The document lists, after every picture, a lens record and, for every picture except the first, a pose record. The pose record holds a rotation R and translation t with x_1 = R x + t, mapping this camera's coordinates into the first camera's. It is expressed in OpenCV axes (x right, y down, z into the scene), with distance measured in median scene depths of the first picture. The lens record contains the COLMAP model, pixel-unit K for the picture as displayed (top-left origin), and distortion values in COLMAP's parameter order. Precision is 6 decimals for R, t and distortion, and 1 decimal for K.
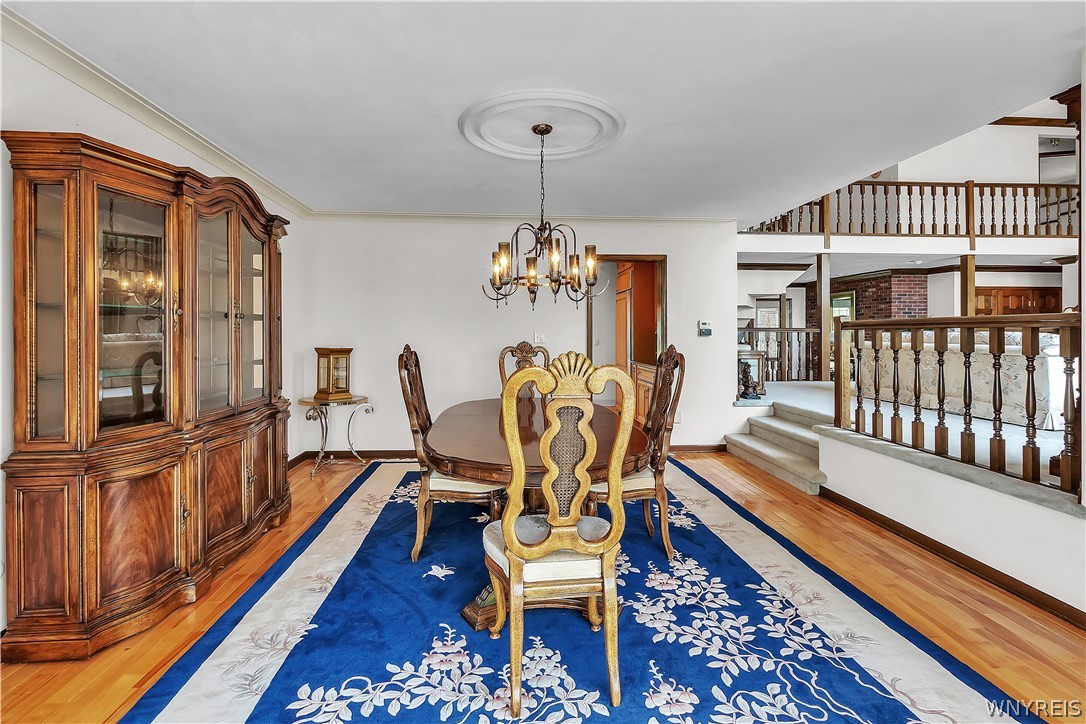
lens RADIAL K [[510.1, 0, 548.9], [0, 510.1, 333.5], [0, 0, 1]] dist [0.003094, -0.000427]
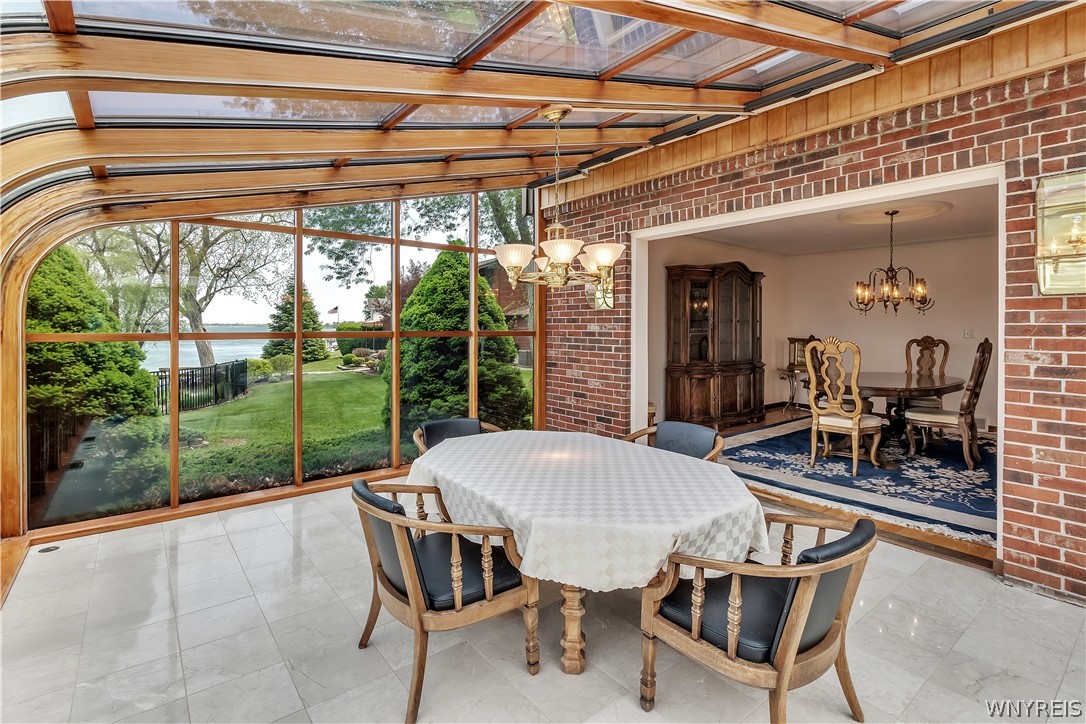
lens RADIAL K [[510.1, 0, 537.9], [0, 510.1, 328.8], [0, 0, 1]] dist [0.003094, -0.000427]
pose [[0.552972, 0.006224, -0.833177, 0.949002], [-0.005582, 0.999977, 0.003765, -0.004317], [0.833181, 0.002569, 0.552994, -1.182571]]
